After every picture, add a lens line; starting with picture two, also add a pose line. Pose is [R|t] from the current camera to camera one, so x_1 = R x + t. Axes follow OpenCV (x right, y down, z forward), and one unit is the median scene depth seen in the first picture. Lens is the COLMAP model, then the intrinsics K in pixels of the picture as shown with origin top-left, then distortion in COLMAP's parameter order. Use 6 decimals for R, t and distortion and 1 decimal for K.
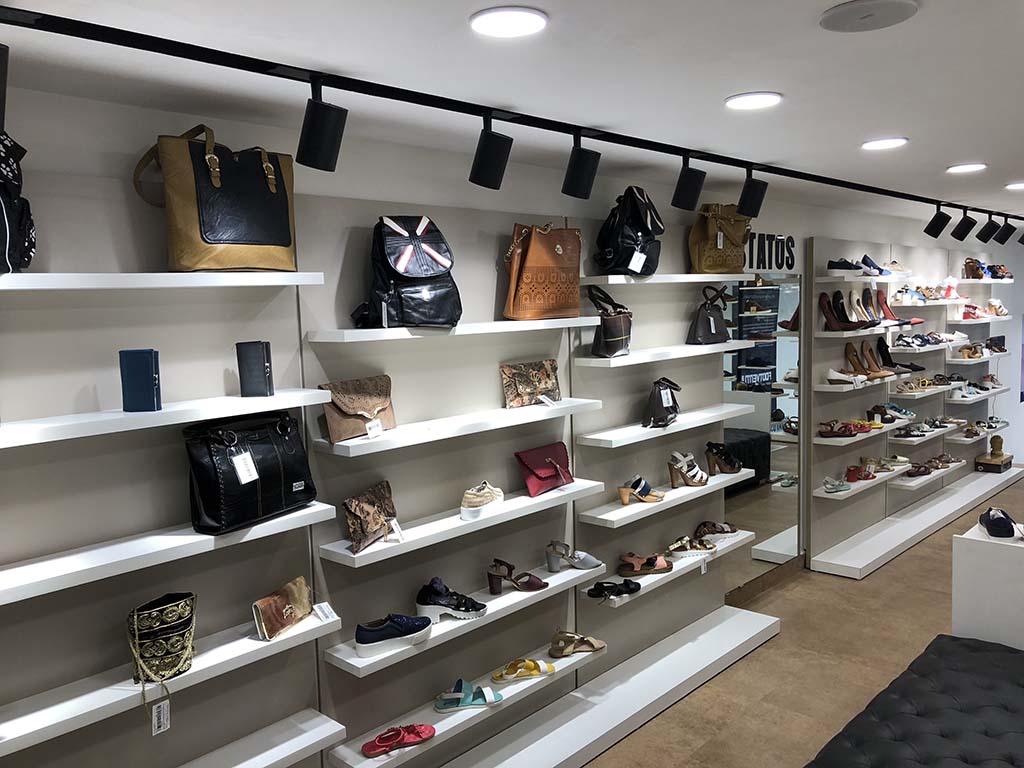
lens RADIAL K [[843.5, 0, 518.2], [0, 843.5, 375.7], [0, 0, 1]] dist [0.019961, 0.001312]
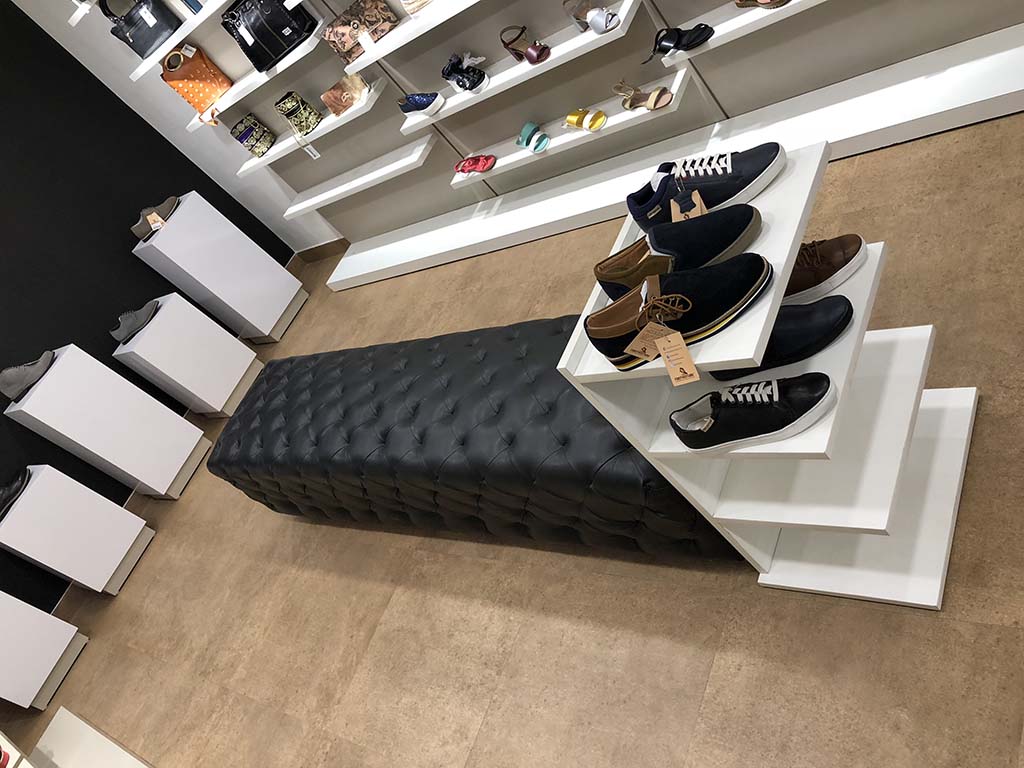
lens RADIAL K [[843.5, 0, 518.2], [0, 843.5, 375.7], [0, 0, 1]] dist [0.019961, 0.001312]
pose [[0.193281, 0.564562, -0.802442, 0.962568], [0.532421, 0.626618, 0.569102, -0.085838], [0.824118, -0.537233, -0.179471, 0.914203]]
